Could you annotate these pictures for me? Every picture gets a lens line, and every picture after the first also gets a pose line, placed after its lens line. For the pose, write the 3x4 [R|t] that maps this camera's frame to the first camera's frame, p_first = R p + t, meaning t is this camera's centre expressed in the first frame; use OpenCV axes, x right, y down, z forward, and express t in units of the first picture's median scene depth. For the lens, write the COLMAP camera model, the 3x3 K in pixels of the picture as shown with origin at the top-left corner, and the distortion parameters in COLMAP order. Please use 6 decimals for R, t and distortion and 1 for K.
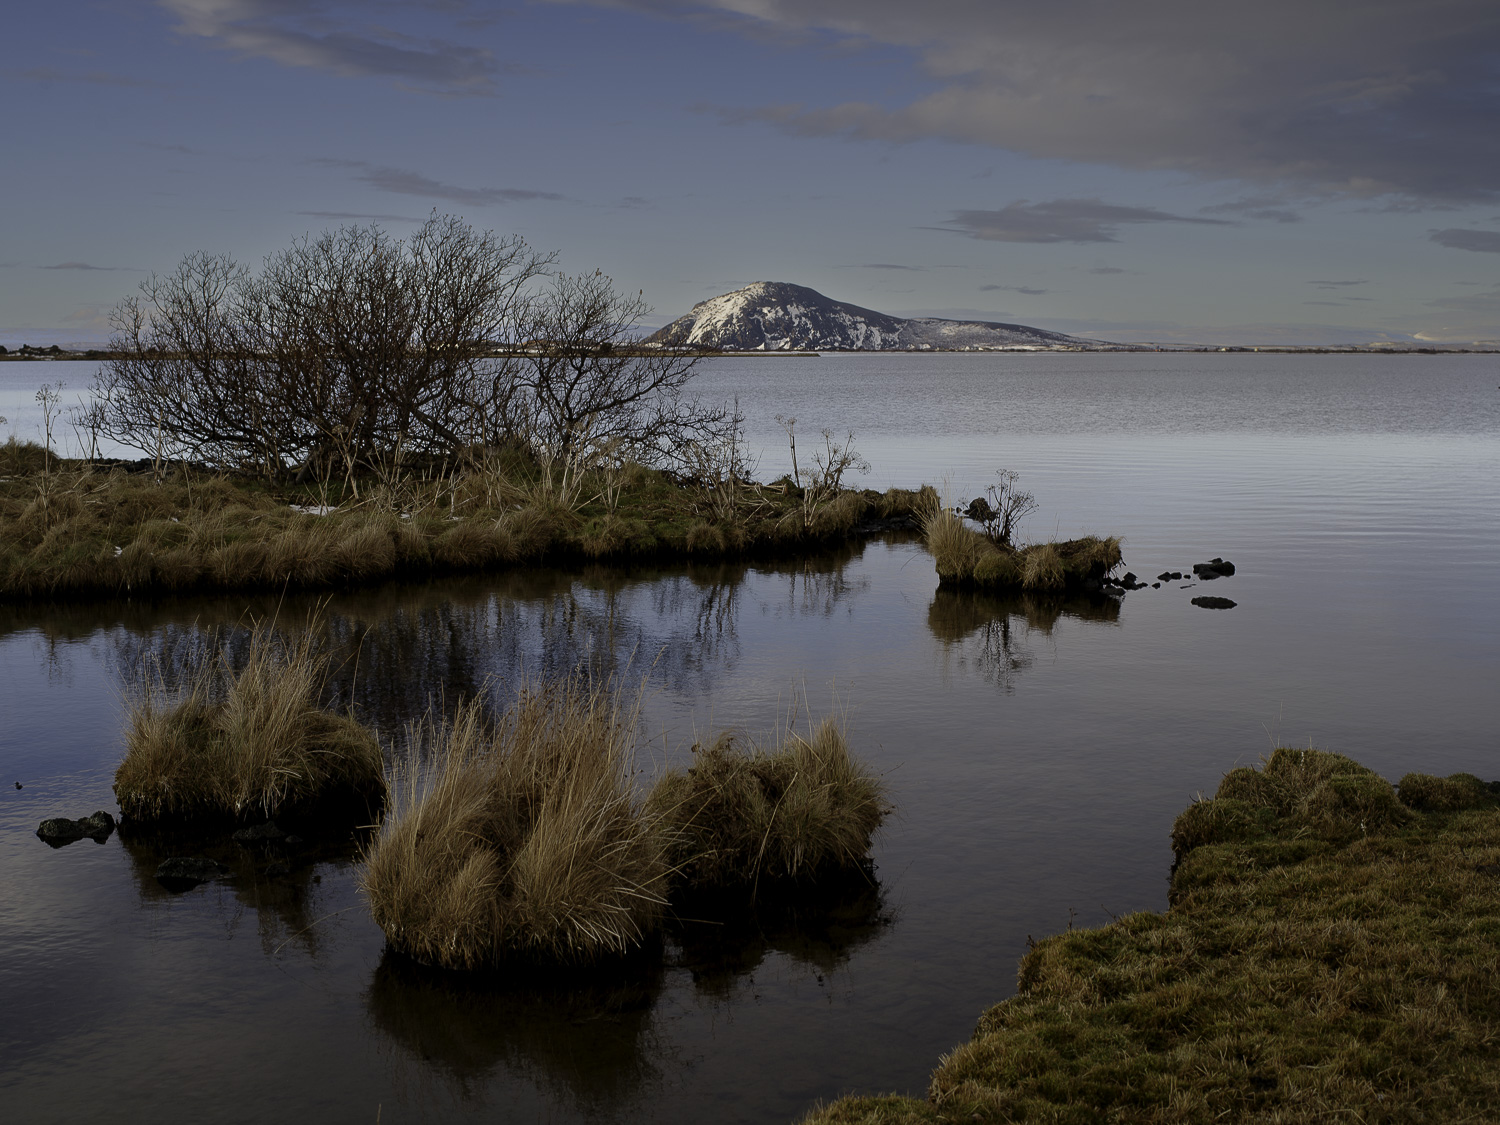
lens RADIAL K [[1968.1, 0, 750.0], [0, 1968.1, 562.5], [0, 0, 1]] dist [-0.098094, 0.077154]
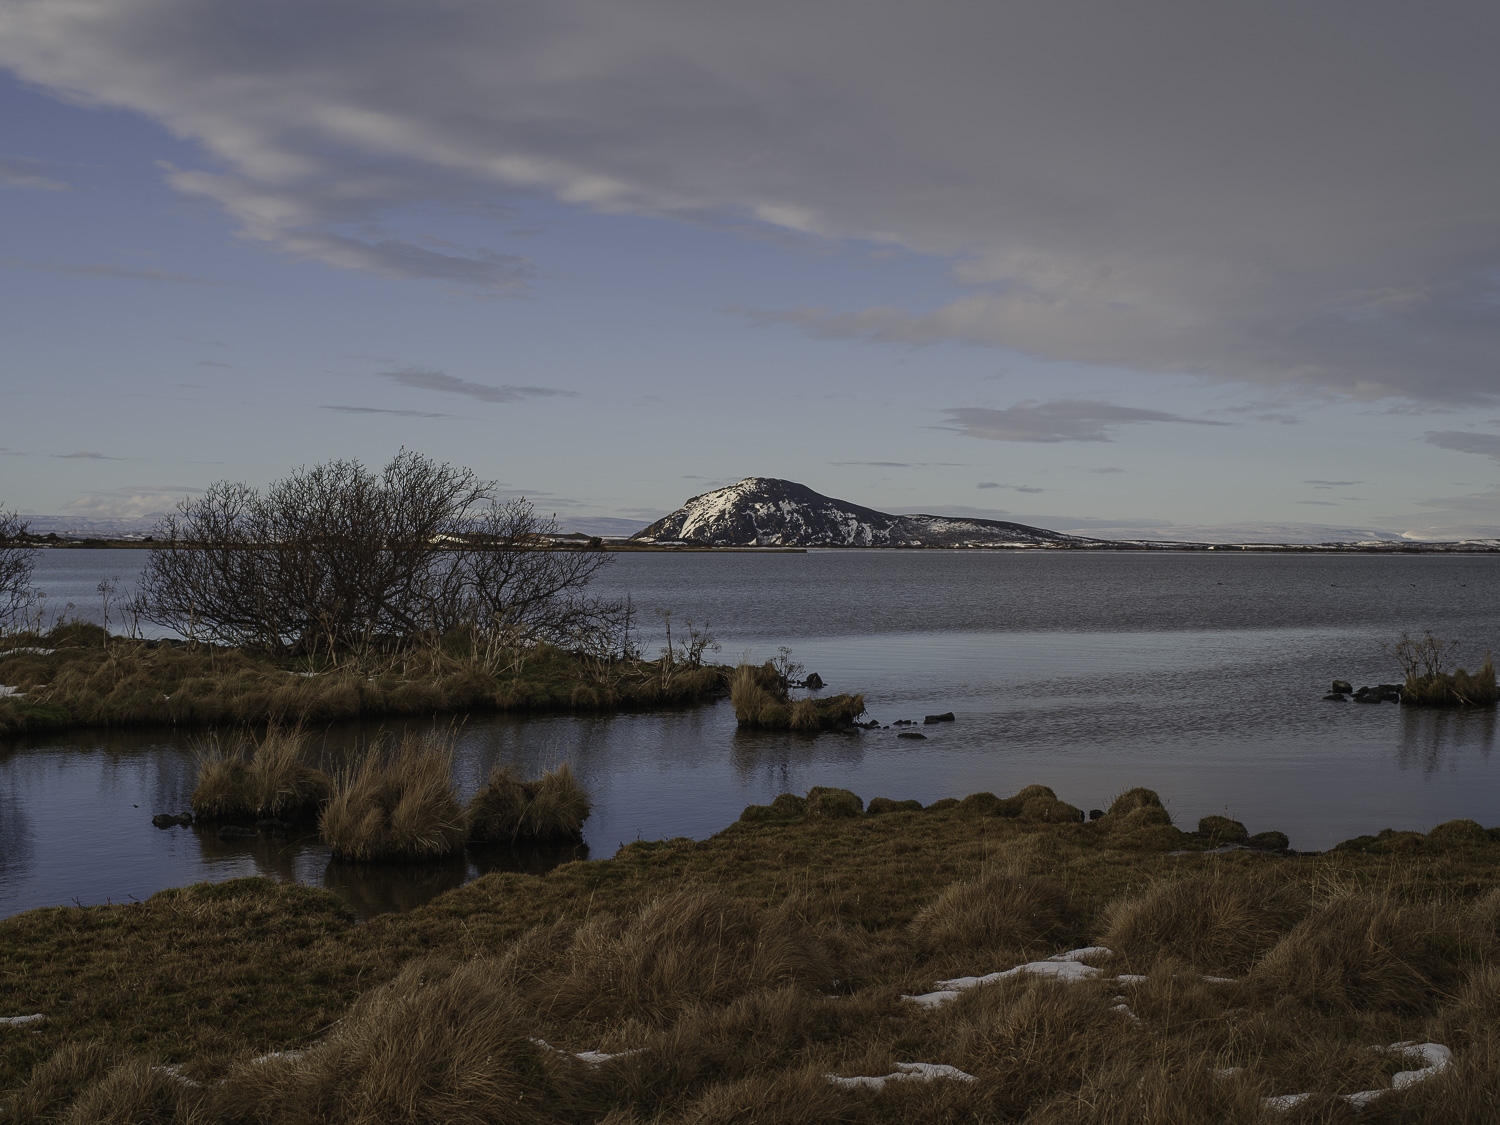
lens RADIAL K [[1968.1, 0, 750.0], [0, 1968.1, 562.5], [0, 0, 1]] dist [-0.098094, 0.077154]
pose [[0.999957, 0.008462, 0.003812, 0.072824], [-0.008045, 0.995084, -0.098706, 0.024779], [-0.004629, 0.098671, 0.995109, -0.323717]]
